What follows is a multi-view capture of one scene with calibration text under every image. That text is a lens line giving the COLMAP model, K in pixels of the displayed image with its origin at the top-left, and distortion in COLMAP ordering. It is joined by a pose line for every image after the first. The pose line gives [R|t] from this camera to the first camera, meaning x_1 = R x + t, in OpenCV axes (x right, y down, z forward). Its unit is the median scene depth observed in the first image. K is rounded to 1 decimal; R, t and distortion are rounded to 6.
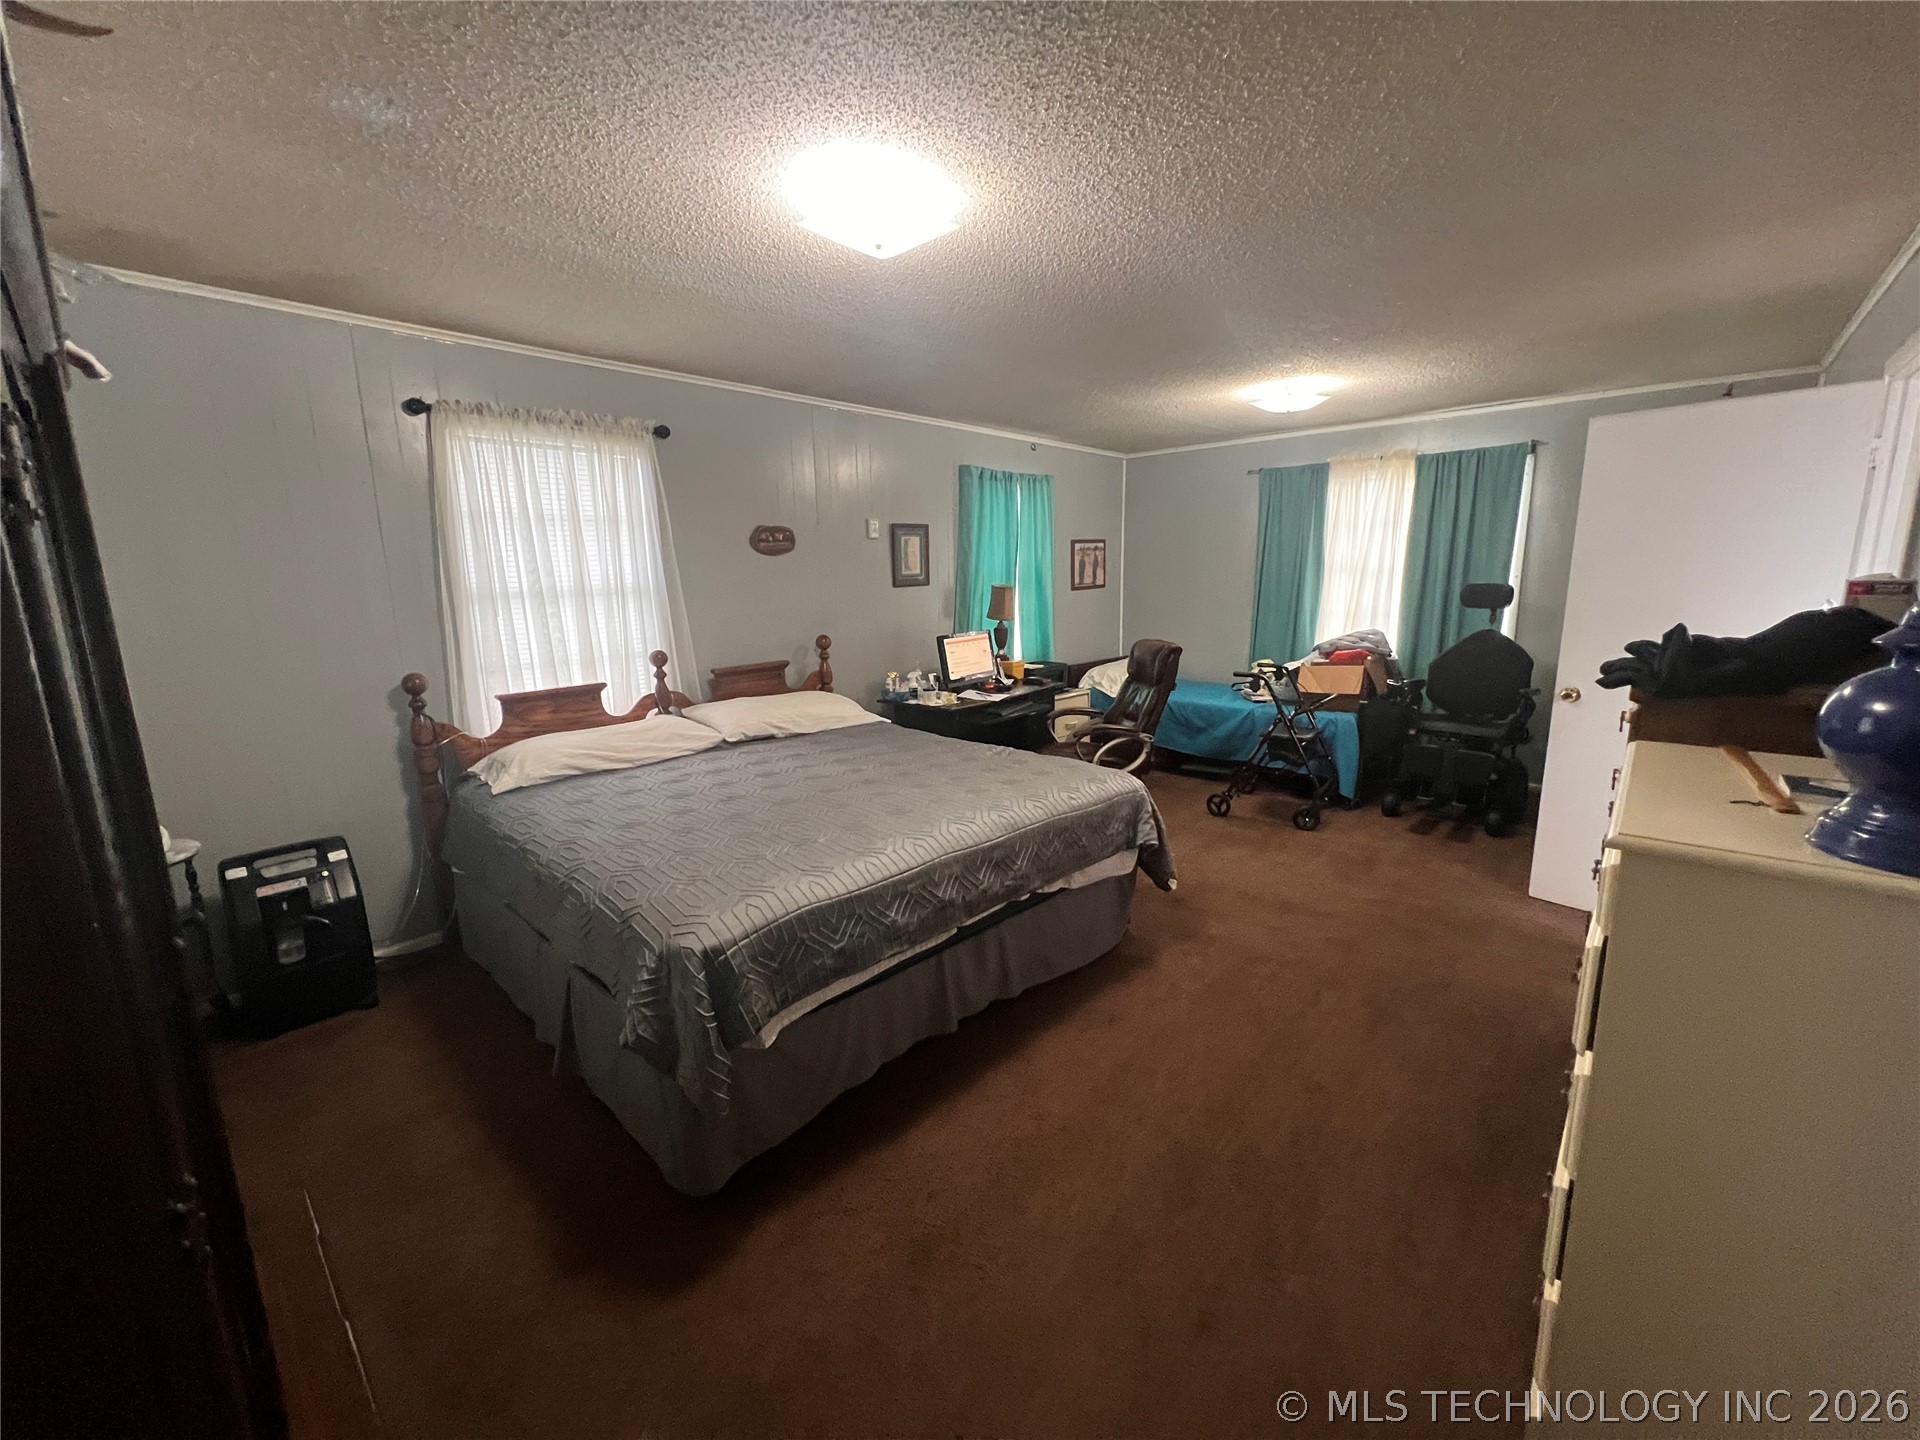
lens RADIAL K [[768.8, 0, 961.0], [0, 768.8, 714.3], [0, 0, 1]] dist [-0.001181, 0.000076]
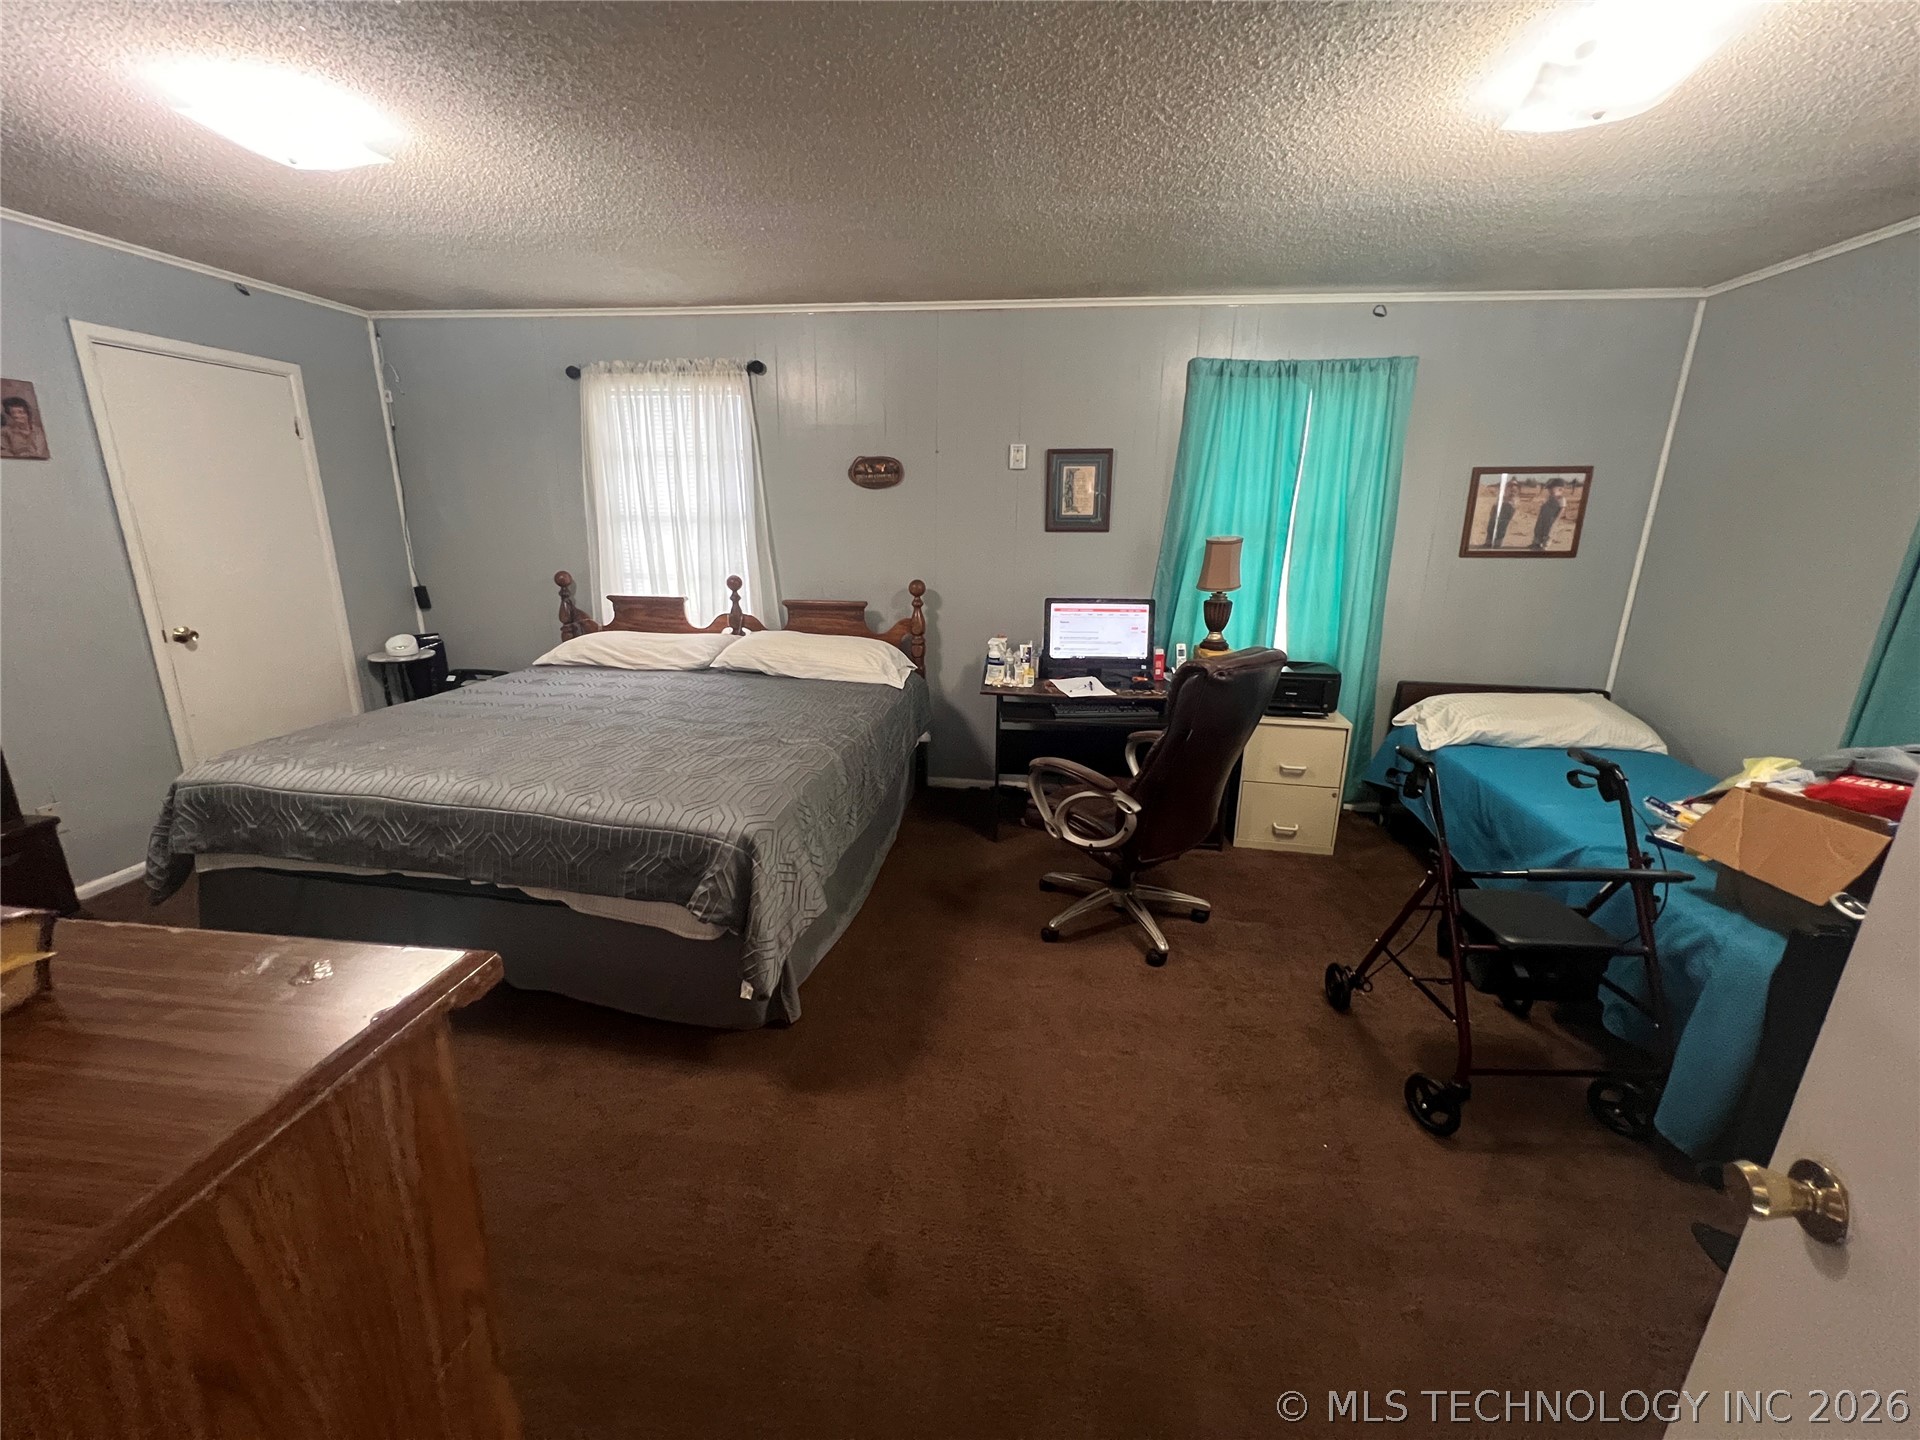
lens RADIAL K [[768.8, 0, 961.3], [0, 768.8, 715.3], [0, 0, 1]] dist [-0.001181, 0.000076]
pose [[0.577094, 0.239599, -0.780740, 0.623748], [-0.174826, 0.970078, 0.168479, -0.116457], [0.797746, 0.039265, 0.601714, 0.537129]]
